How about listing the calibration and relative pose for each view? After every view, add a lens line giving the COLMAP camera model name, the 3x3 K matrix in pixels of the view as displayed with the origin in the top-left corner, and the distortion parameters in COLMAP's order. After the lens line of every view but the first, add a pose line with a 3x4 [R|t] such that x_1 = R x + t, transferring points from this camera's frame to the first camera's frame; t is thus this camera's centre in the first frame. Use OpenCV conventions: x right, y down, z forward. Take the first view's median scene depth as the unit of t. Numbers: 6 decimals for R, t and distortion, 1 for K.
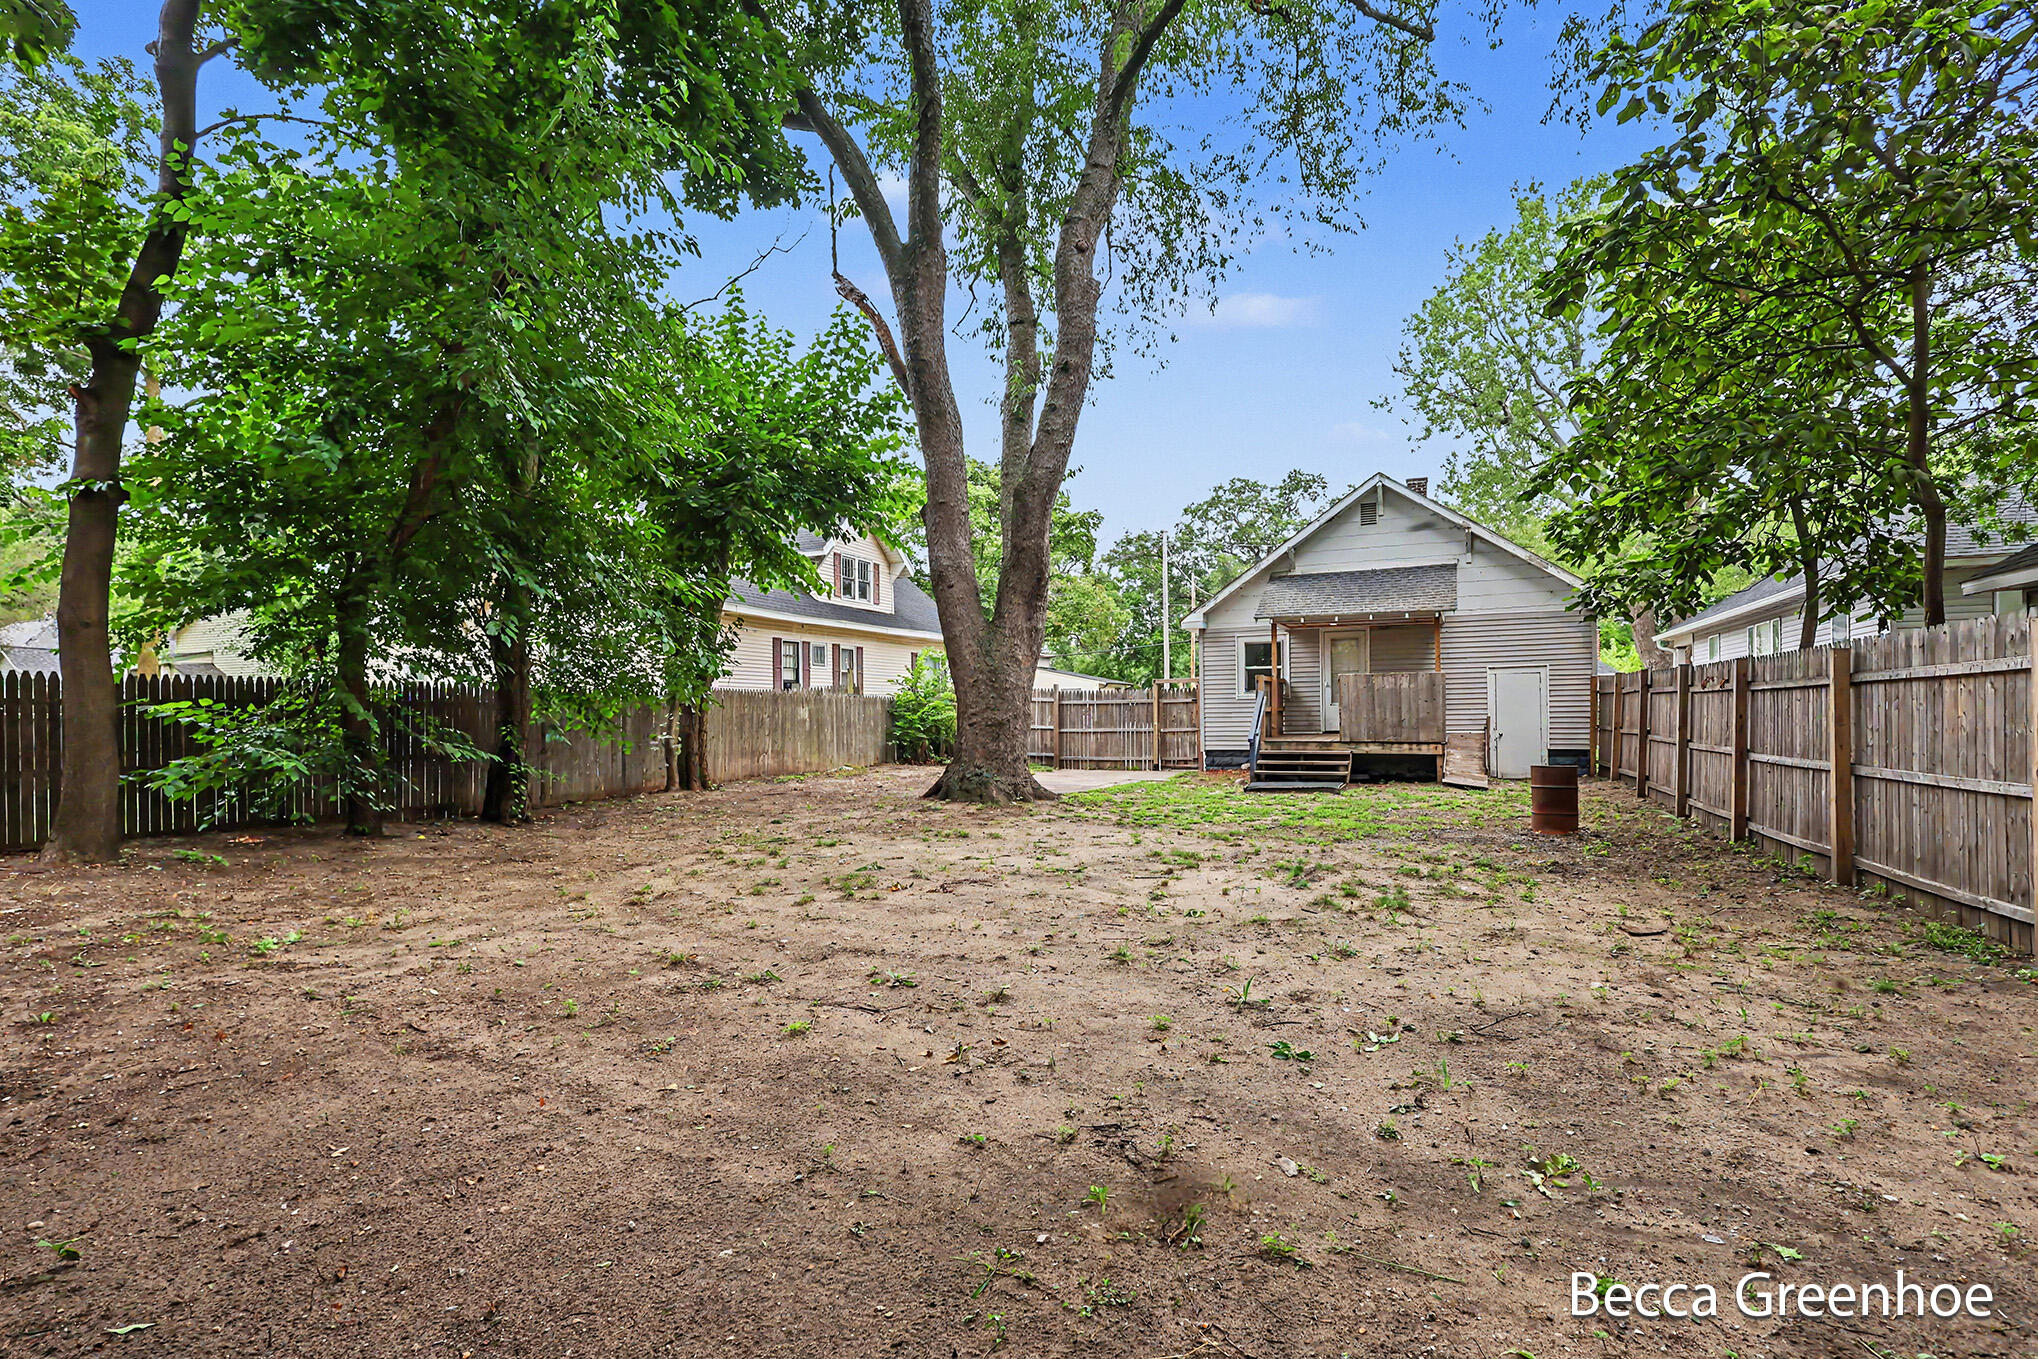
lens RADIAL K [[967.0, 0, 1014.7], [0, 967.0, 684.1], [0, 0, 1]] dist [-0.013357, 0.014020]
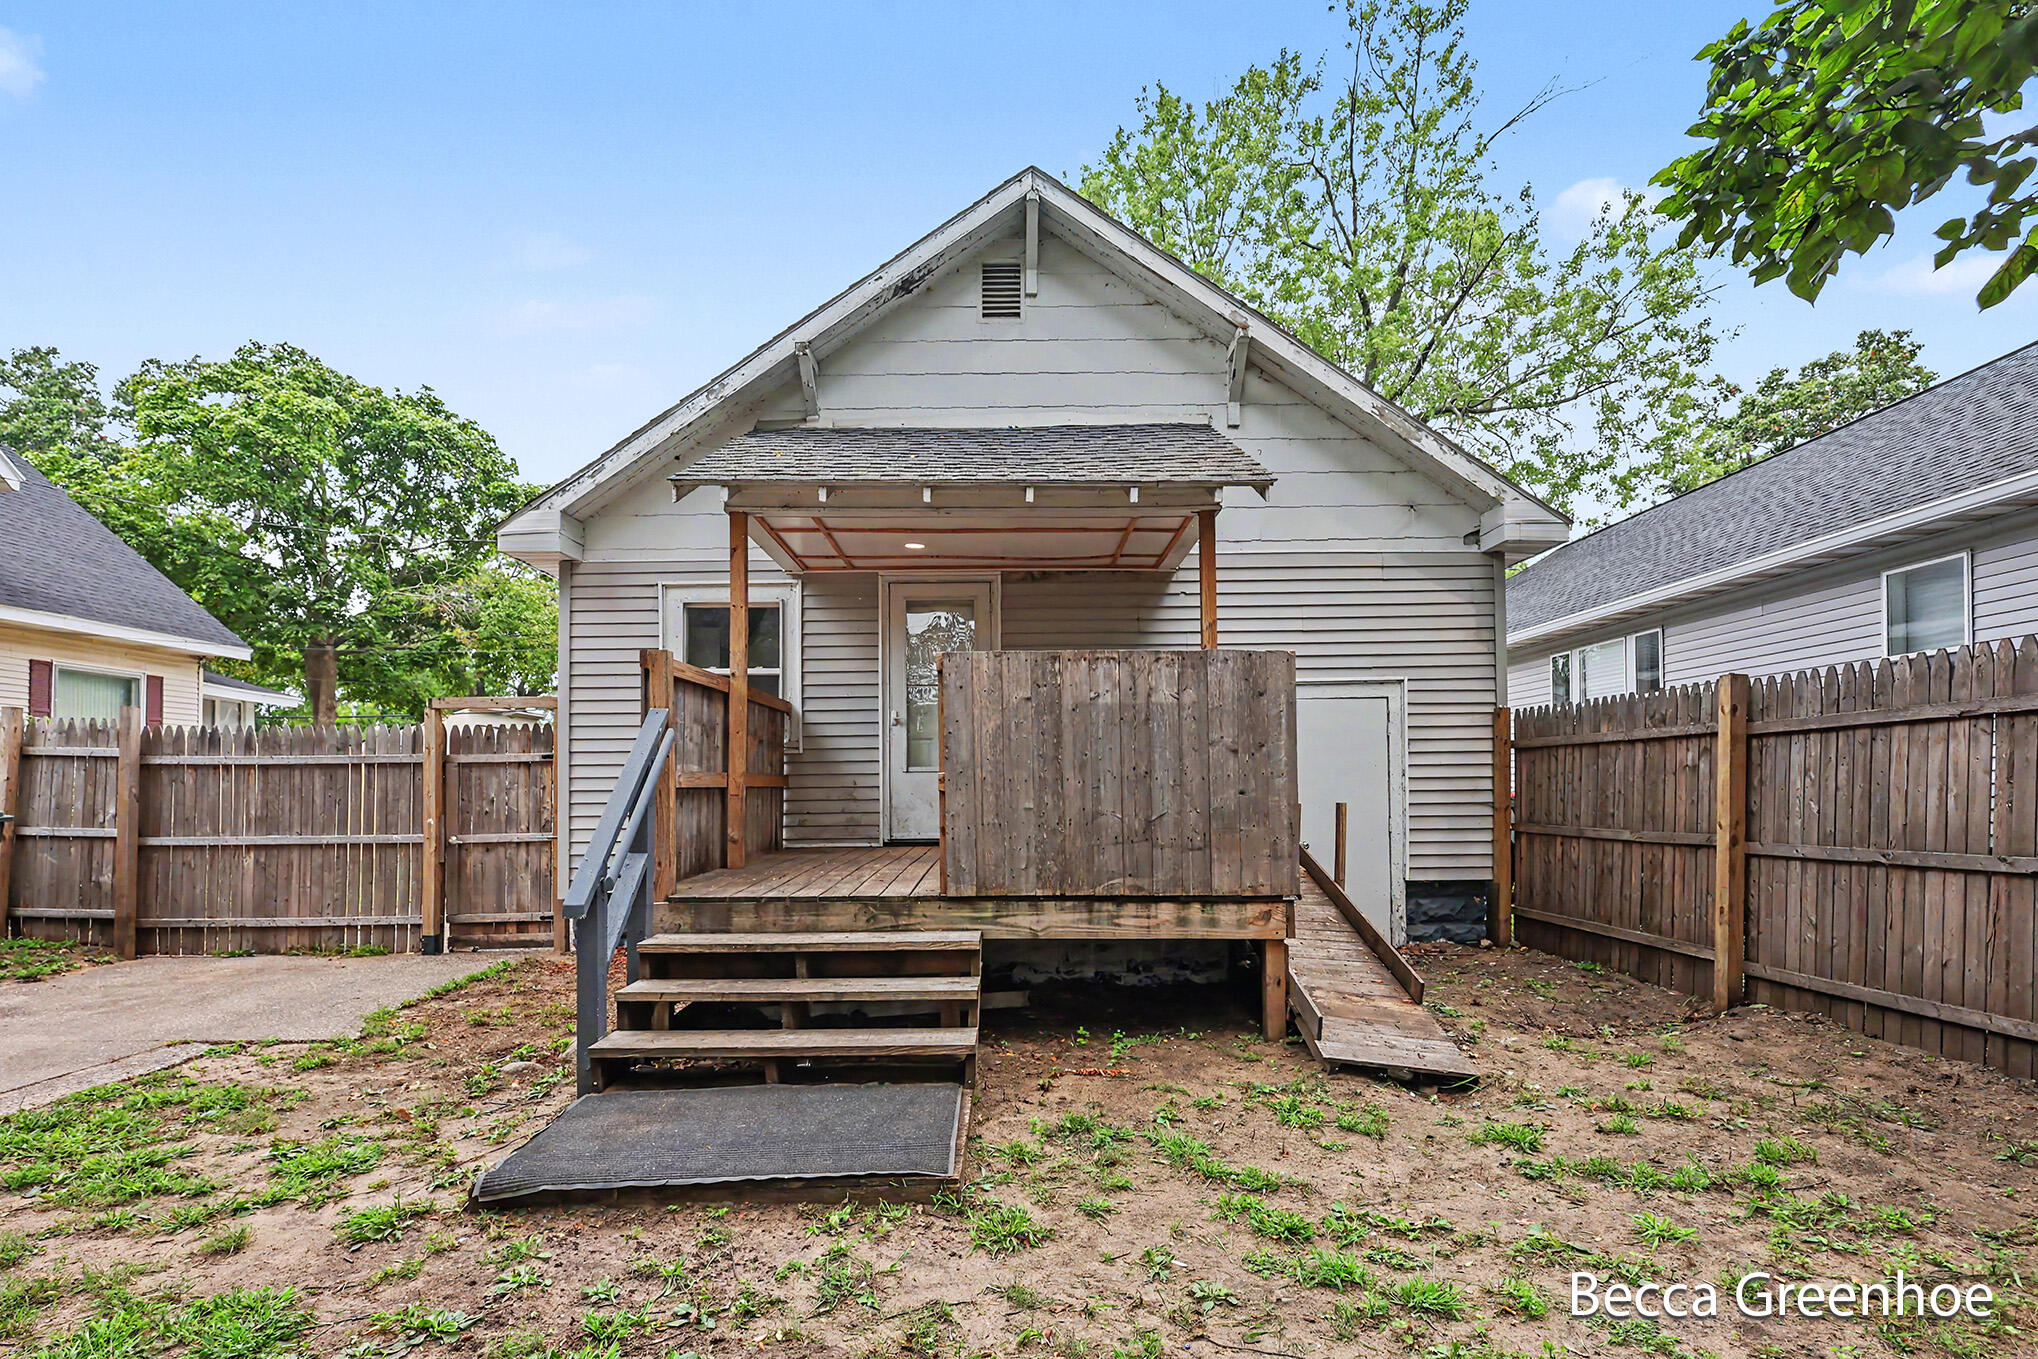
lens RADIAL K [[945.6, 0, 1015.5], [0, 945.6, 795.2], [0, 0, 1]] dist [-0.001015, 0.000103]
pose [[0.904364, 0.003159, 0.426751, 0.224538], [-0.014956, 0.999593, 0.024294, 0.022553], [-0.426500, -0.028353, 0.904043, 0.696219]]
